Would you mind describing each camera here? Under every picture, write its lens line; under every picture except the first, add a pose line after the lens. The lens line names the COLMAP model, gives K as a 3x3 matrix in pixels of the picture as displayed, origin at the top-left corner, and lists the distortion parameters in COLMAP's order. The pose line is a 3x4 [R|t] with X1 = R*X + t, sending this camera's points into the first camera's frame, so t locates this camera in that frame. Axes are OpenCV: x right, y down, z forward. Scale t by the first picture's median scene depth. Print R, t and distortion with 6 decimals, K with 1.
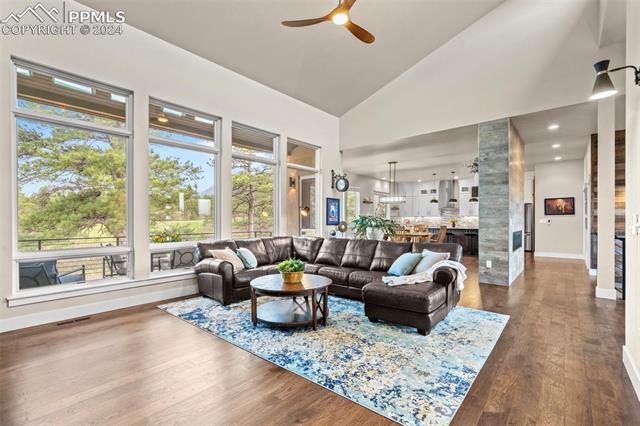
lens RADIAL K [[285.0, 0, 317.0], [0, 285.0, 217.3], [0, 0, 1]] dist [-0.000601, -0.000135]
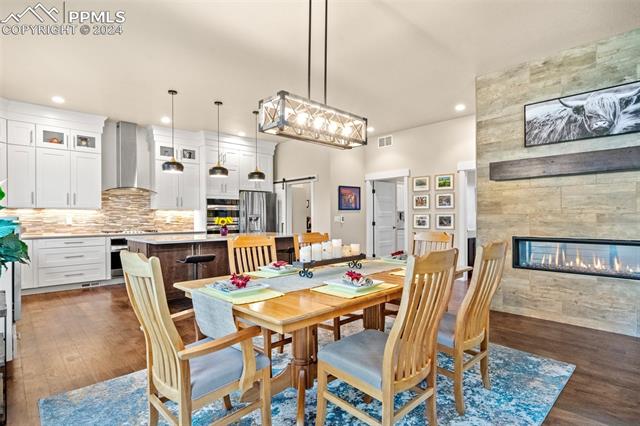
lens RADIAL K [[333.0, 0, 317.7], [0, 333.0, 214.5], [0, 0, 1]] dist [0.001748, -0.000032]
pose [[0.107918, 0.008597, 0.994123, 0.056469], [-0.003635, 0.999959, -0.008253, 0.029885], [-0.994153, -0.002723, 0.107945, 3.173105]]
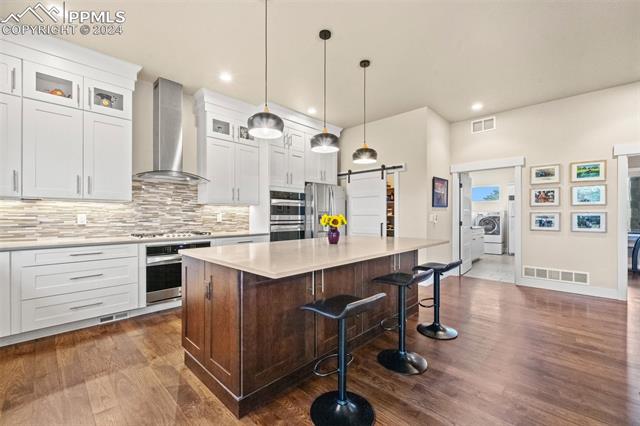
lens RADIAL K [[268.2, 0, 319.2], [0, 268.2, 212.8], [0, 0, 1]] dist [-0.001003, 0.000584]
pose [[0.059440, 0.012499, 0.998154, 0.925909], [-0.009152, 0.999886, -0.011976, 0.037432], [-0.998190, -0.008423, 0.059548, 3.906440]]
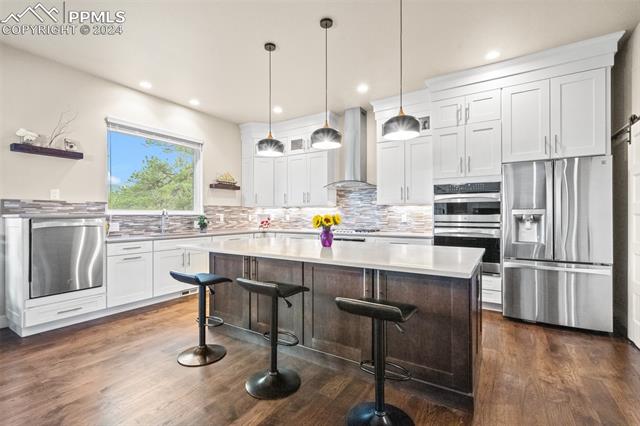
lens RADIAL K [[293.8, 0, 319.0], [0, 293.8, 212.5], [0, 0, 1]] dist [0.002867, 0.000038]
pose [[0.990390, 0.000682, 0.138303, 1.739611], [-0.000497, 0.999999, -0.001376, 0.024751], [-0.138304, 0.001294, 0.990389, 2.947077]]
